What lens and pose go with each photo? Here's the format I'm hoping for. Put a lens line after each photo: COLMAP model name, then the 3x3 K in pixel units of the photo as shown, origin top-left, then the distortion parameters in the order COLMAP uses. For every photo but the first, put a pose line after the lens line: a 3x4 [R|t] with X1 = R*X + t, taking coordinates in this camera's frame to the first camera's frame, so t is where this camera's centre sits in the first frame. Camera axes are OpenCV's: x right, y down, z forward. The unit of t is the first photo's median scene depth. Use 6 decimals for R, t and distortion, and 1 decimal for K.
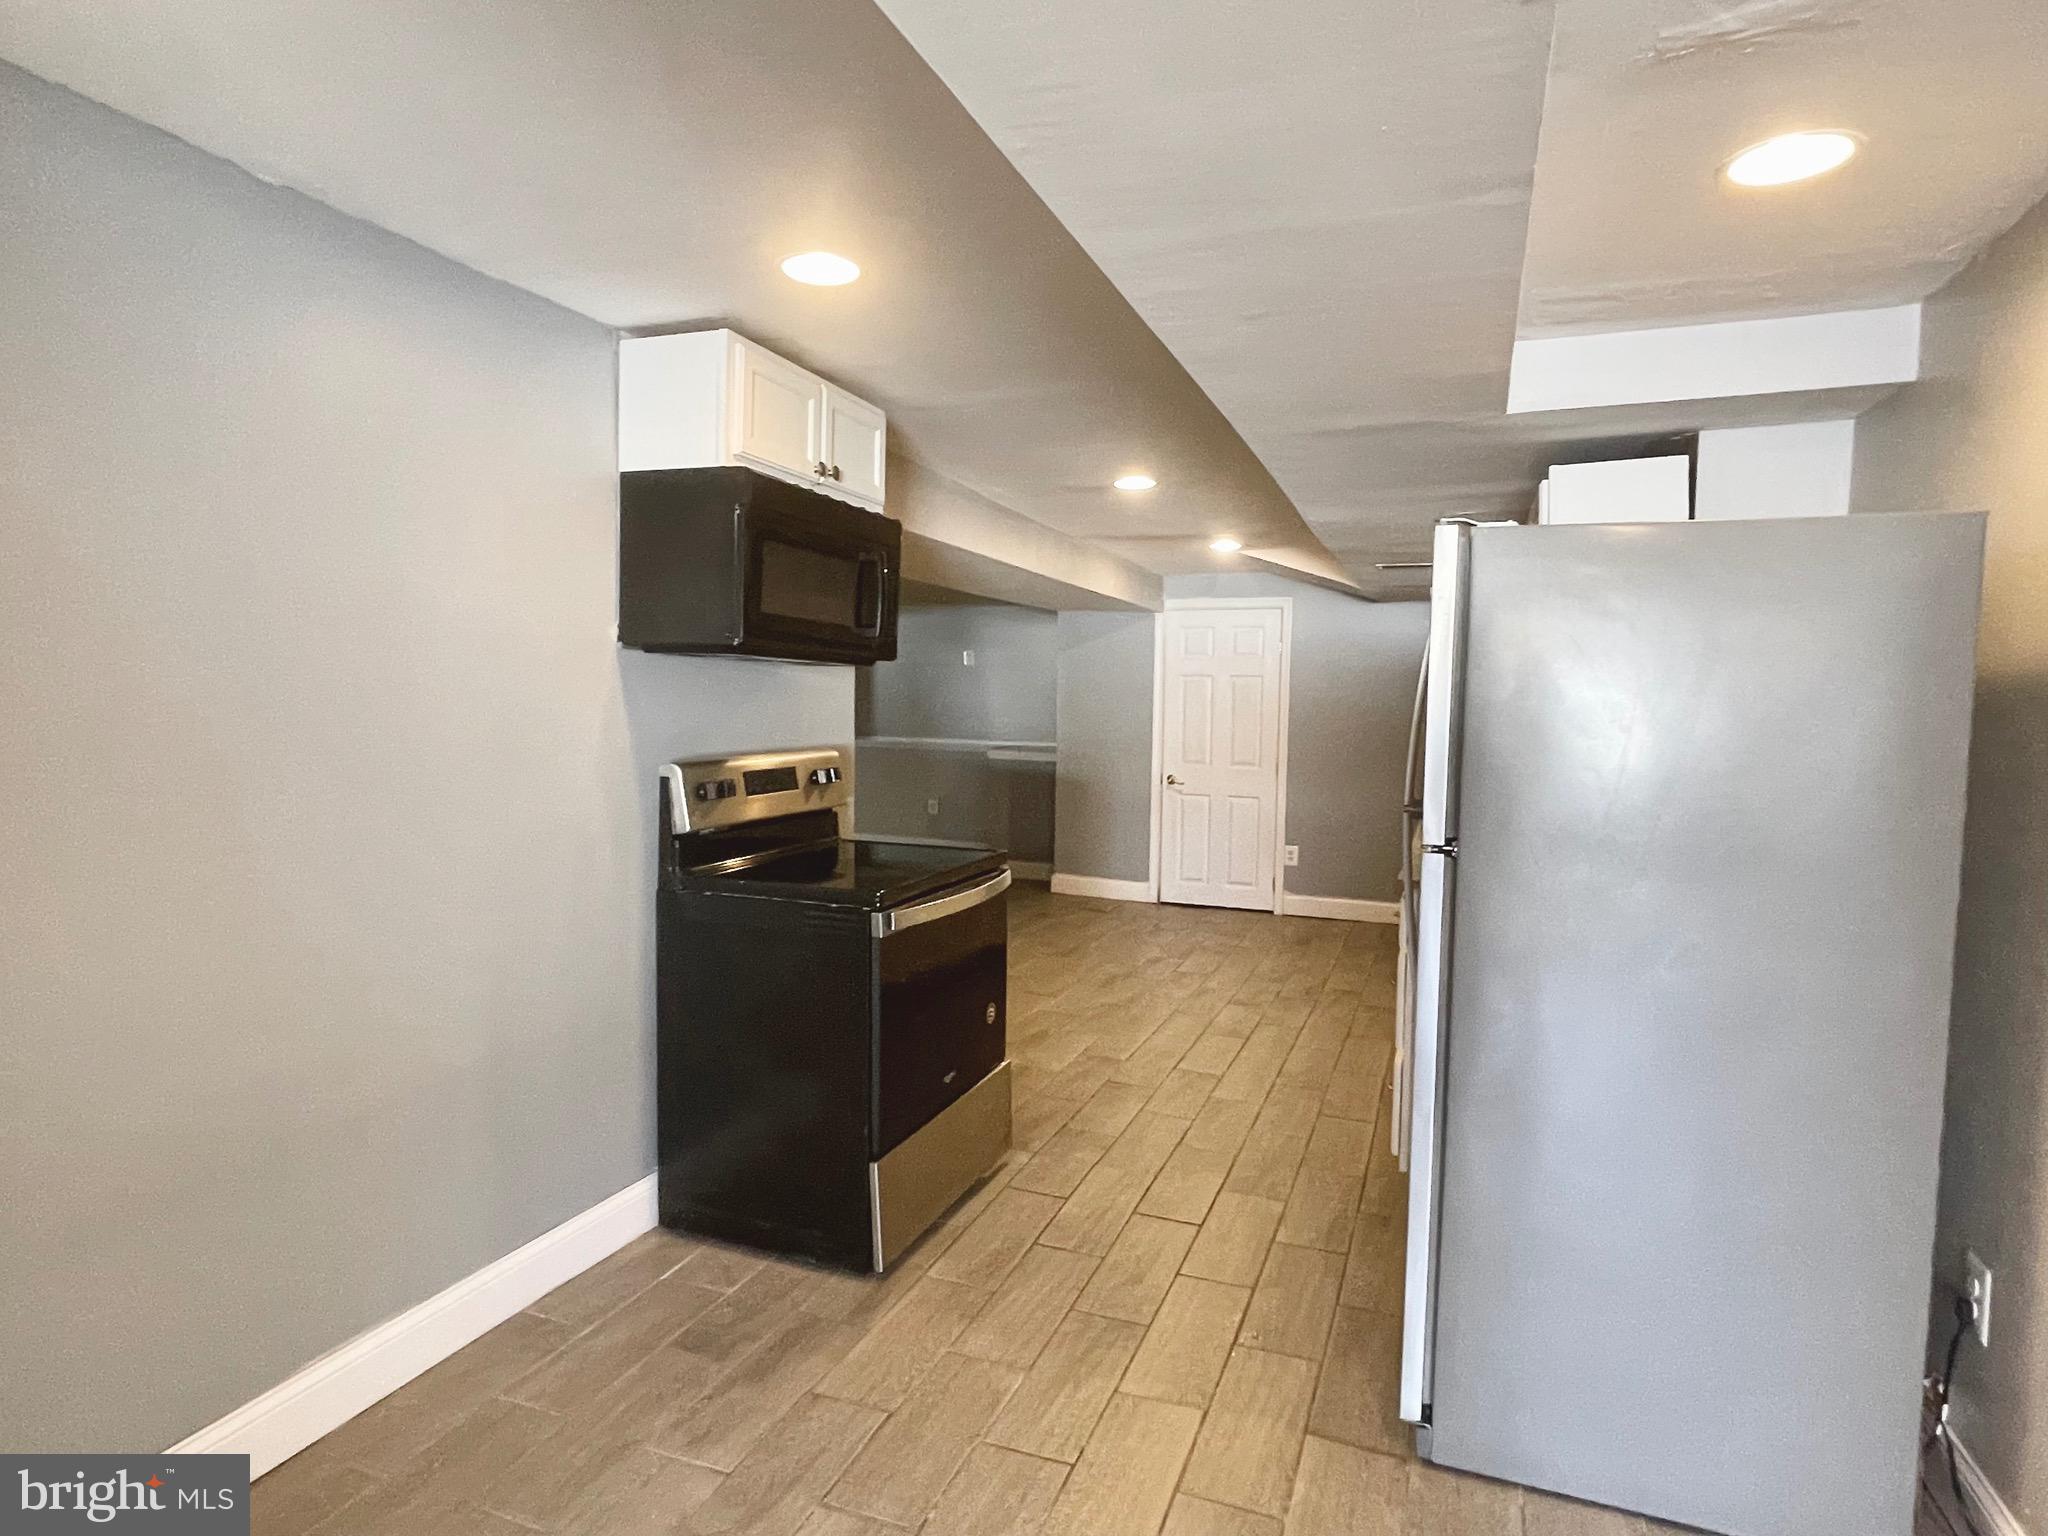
lens RADIAL K [[1142.4, 0, 1015.0], [0, 1142.4, 779.7], [0, 0, 1]] dist [-0.003953, 0.000326]
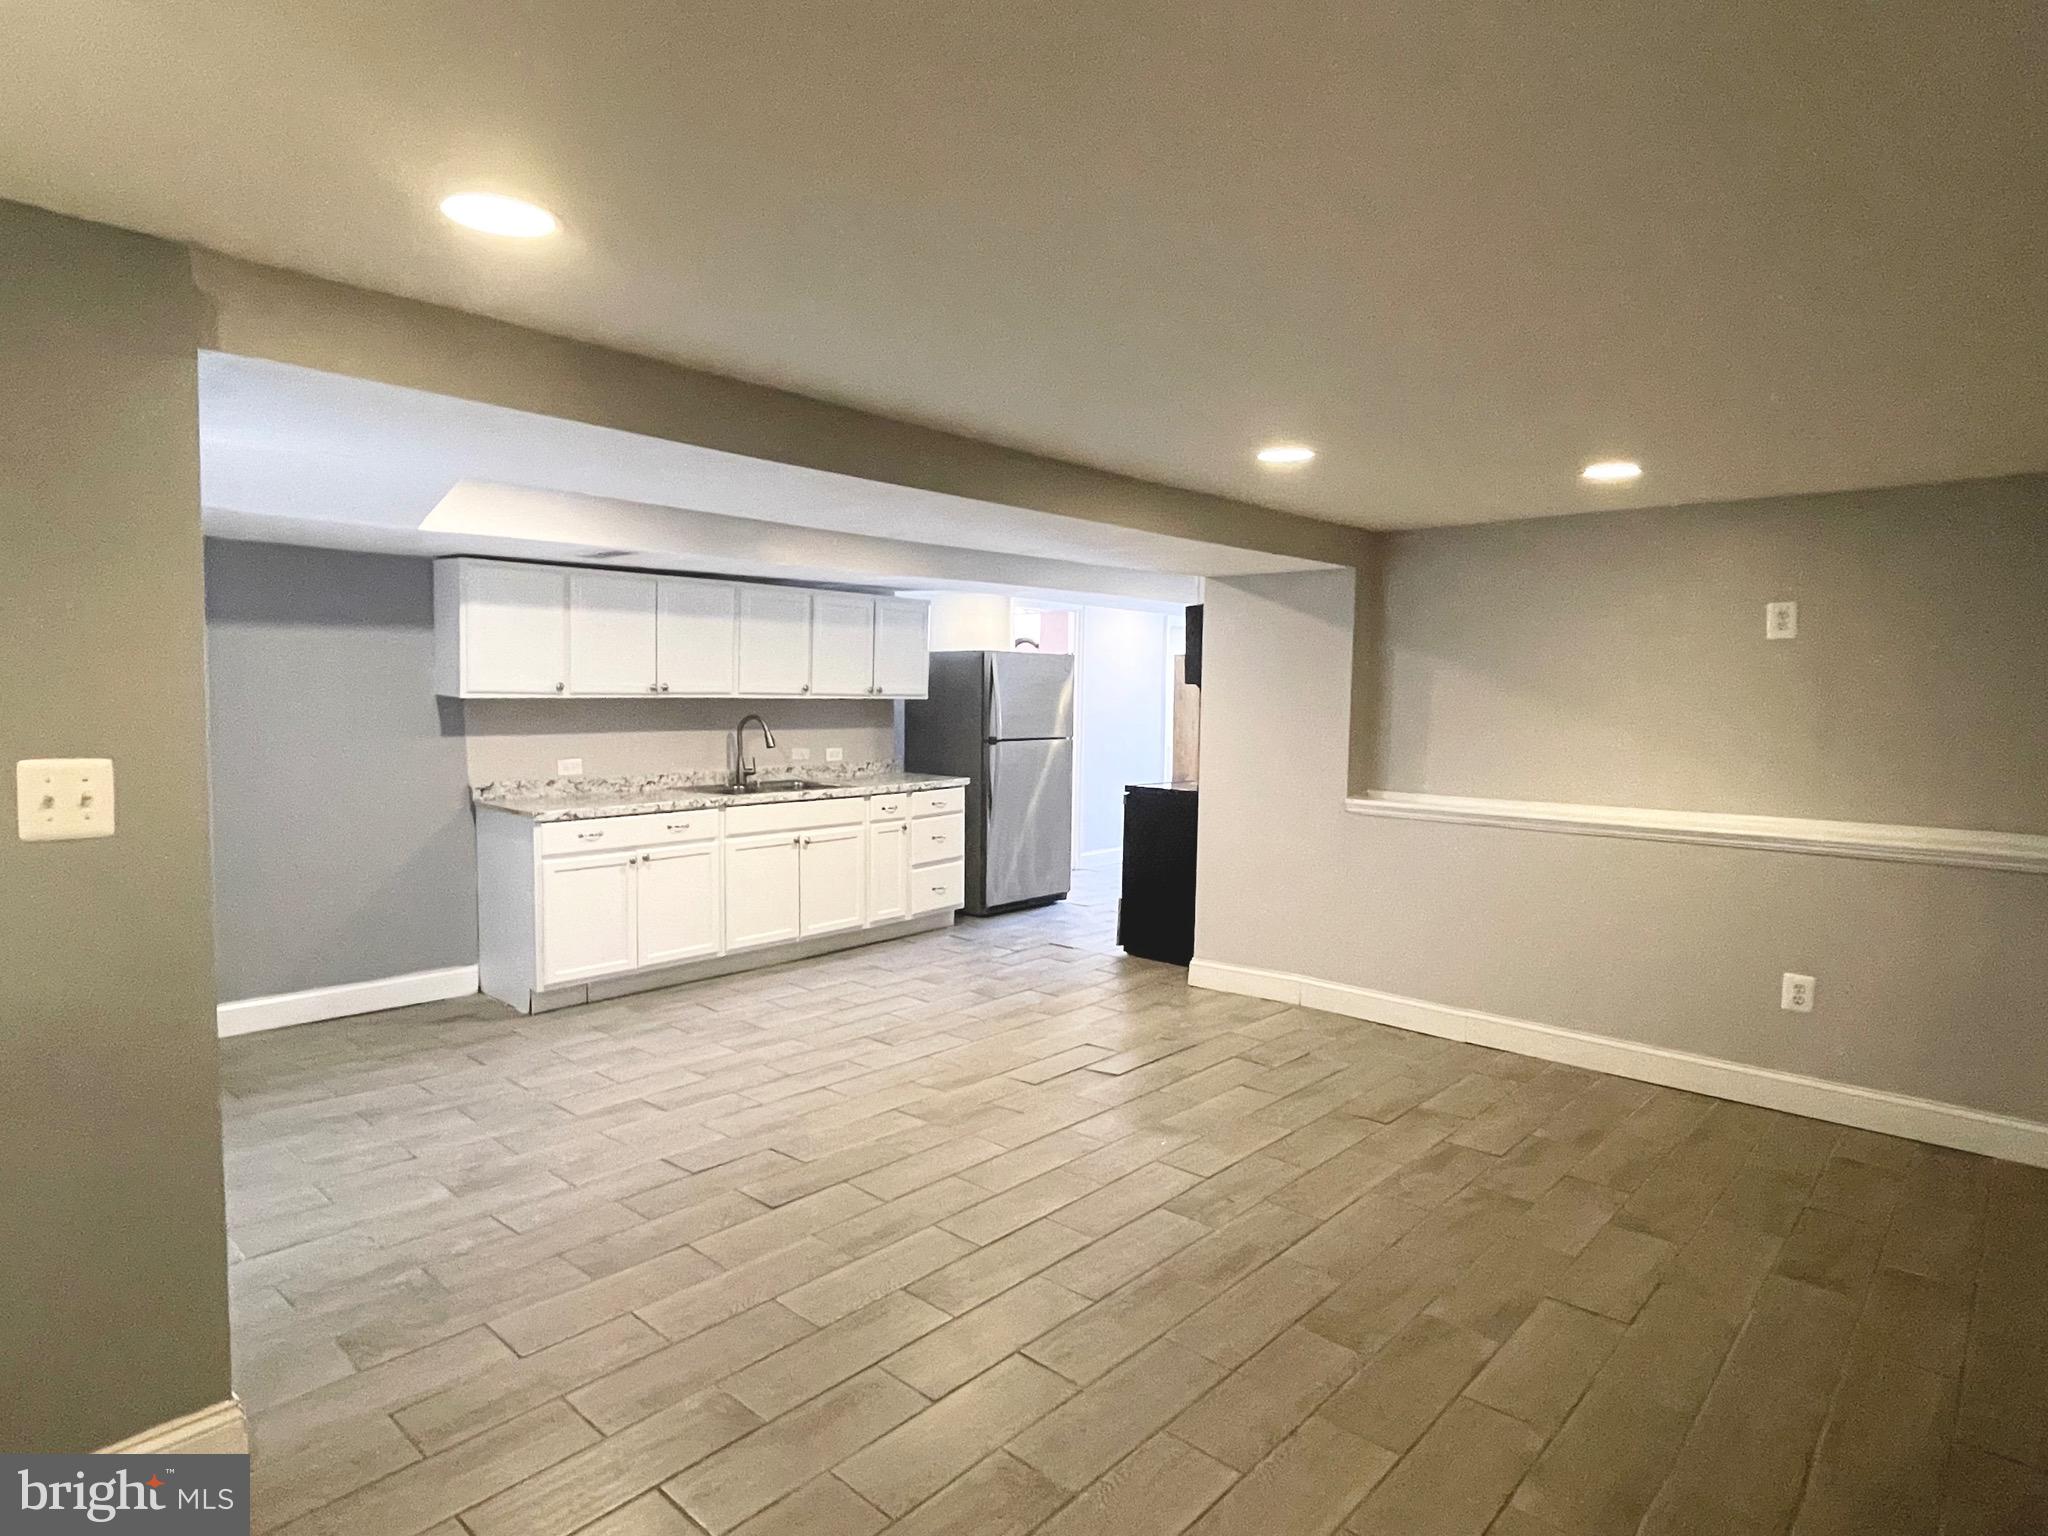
lens RADIAL K [[1142.4, 0, 1015.0], [0, 1142.4, 779.7], [0, 0, 1]] dist [-0.003953, 0.000326]
pose [[-0.932038, -0.047399, 0.359248, -0.320741], [0.006415, 0.989094, 0.147143, -0.134919], [-0.362305, 0.139447, -0.921569, 1.764466]]
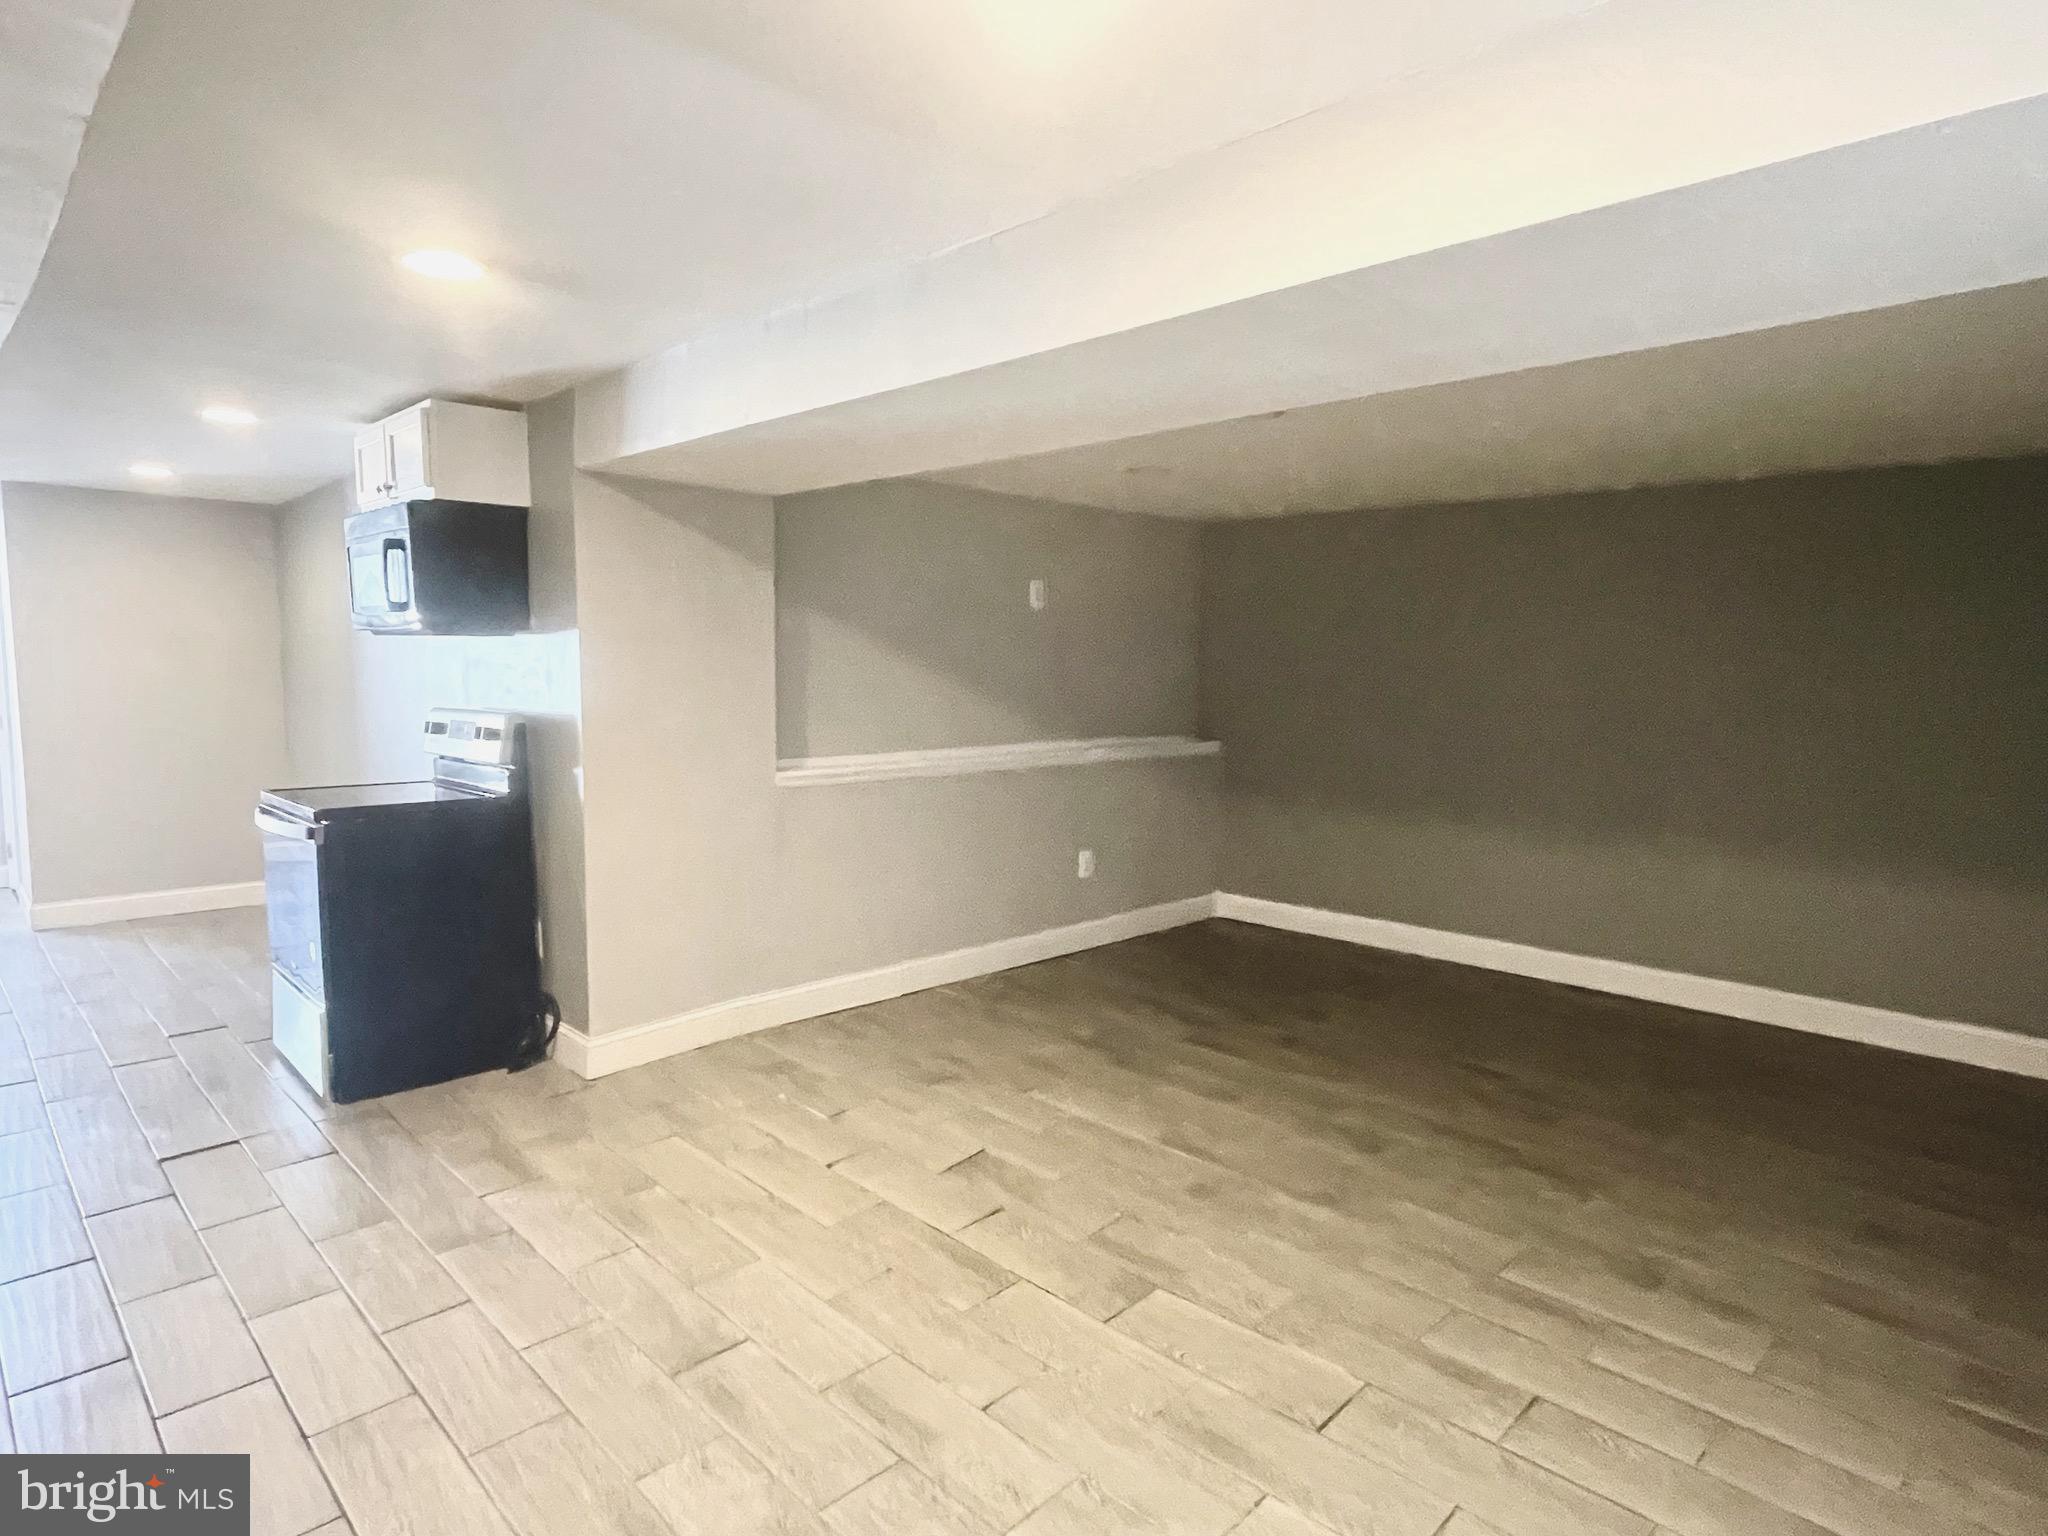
lens RADIAL K [[1142.4, 0, 1015.0], [0, 1142.4, 779.7], [0, 0, 1]] dist [-0.003953, 0.000326]
pose [[-0.403571, 0.083300, -0.911148, 0.423697], [-0.077488, 0.989157, 0.124753, -0.086044], [0.911661, 0.120949, -0.392741, 1.261861]]
